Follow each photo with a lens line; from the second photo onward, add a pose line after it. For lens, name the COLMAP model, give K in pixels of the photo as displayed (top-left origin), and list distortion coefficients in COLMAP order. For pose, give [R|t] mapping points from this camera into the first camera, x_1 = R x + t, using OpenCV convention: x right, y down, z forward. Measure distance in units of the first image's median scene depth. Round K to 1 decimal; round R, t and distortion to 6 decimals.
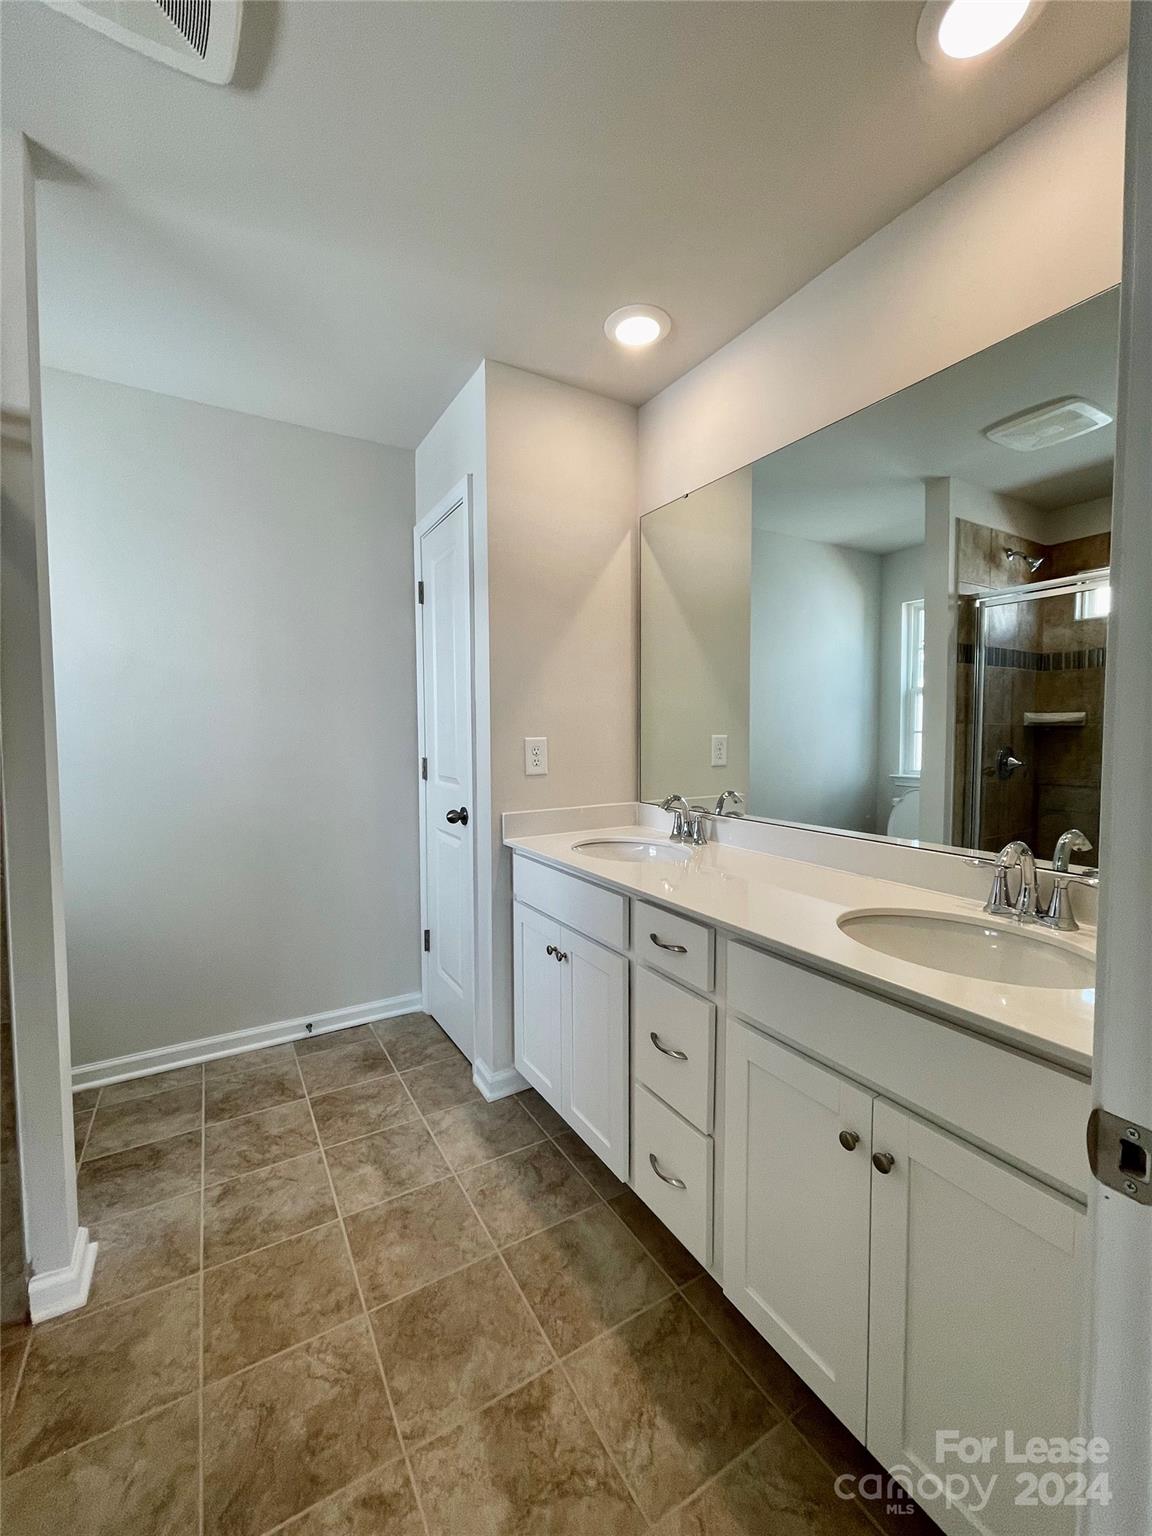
lens RADIAL K [[619.8, 0, 573.7], [0, 619.8, 763.4], [0, 0, 1]] dist [-0.002279, -0.000586]
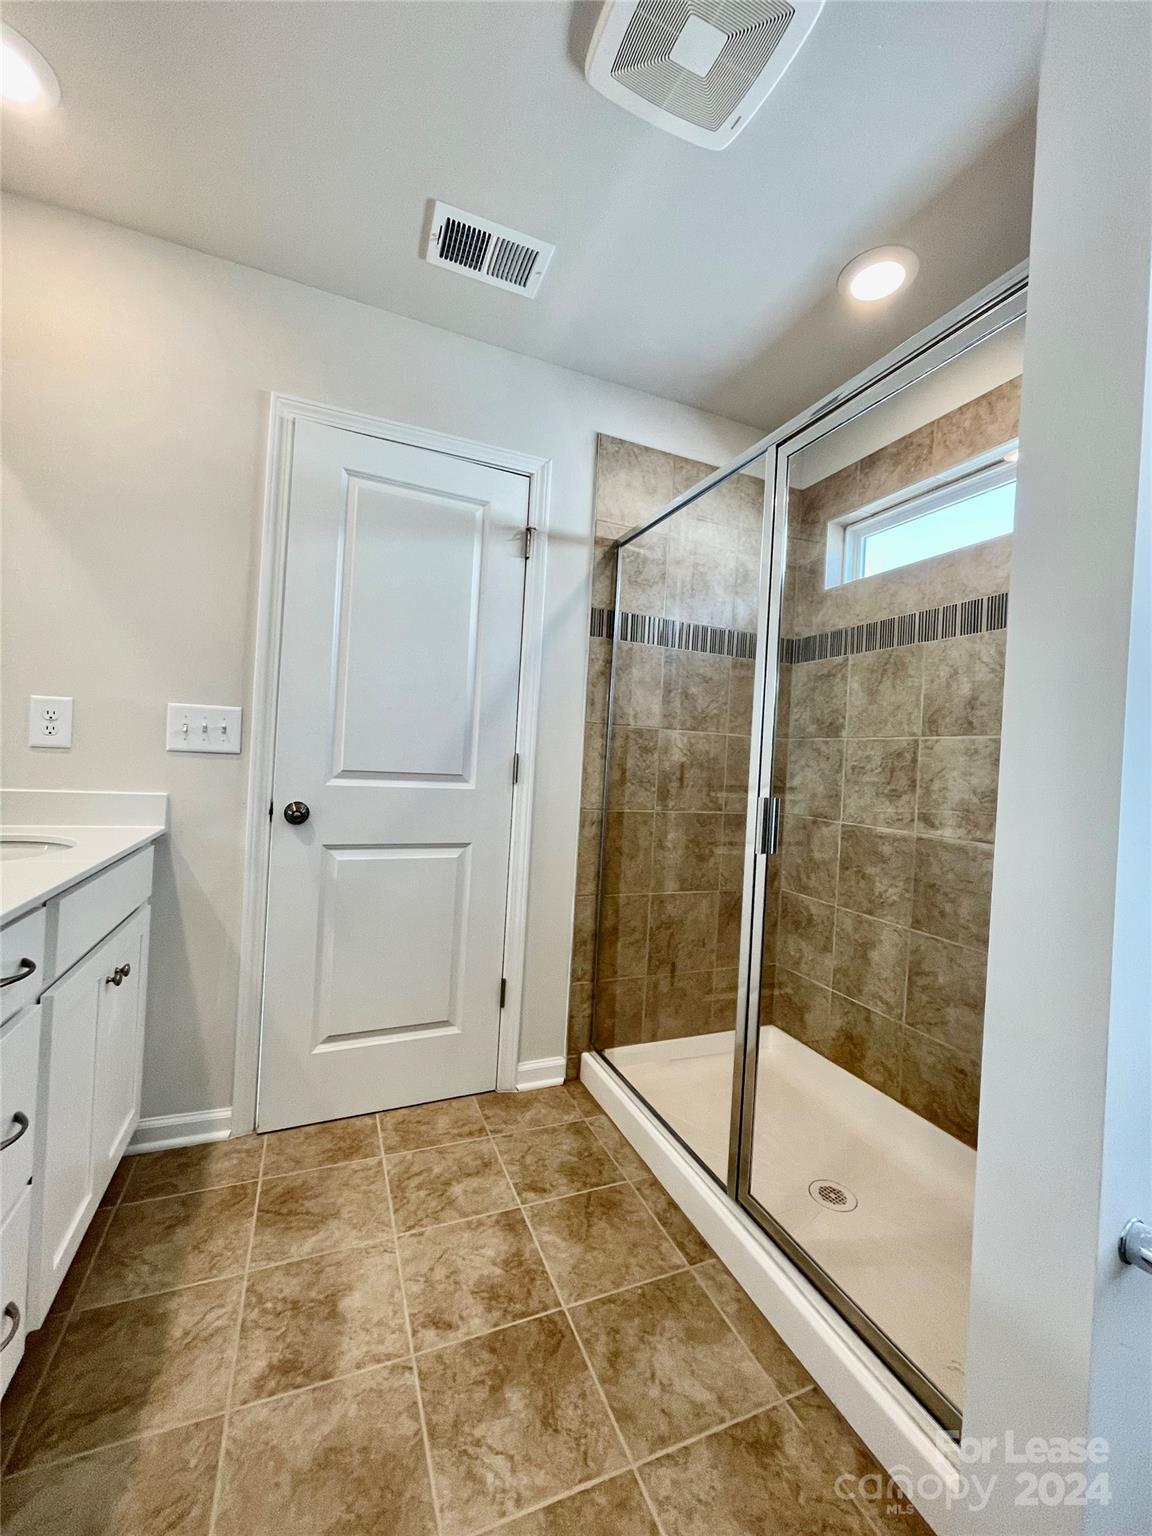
lens RADIAL K [[619.8, 0, 579.6], [0, 619.8, 759.7], [0, 0, 1]] dist [-0.002279, -0.000586]
pose [[-0.989040, -0.048599, 0.139422, -0.631872], [-0.039518, 0.996958, 0.067178, -0.001563], [-0.142263, 0.060932, -0.987952, 1.875312]]
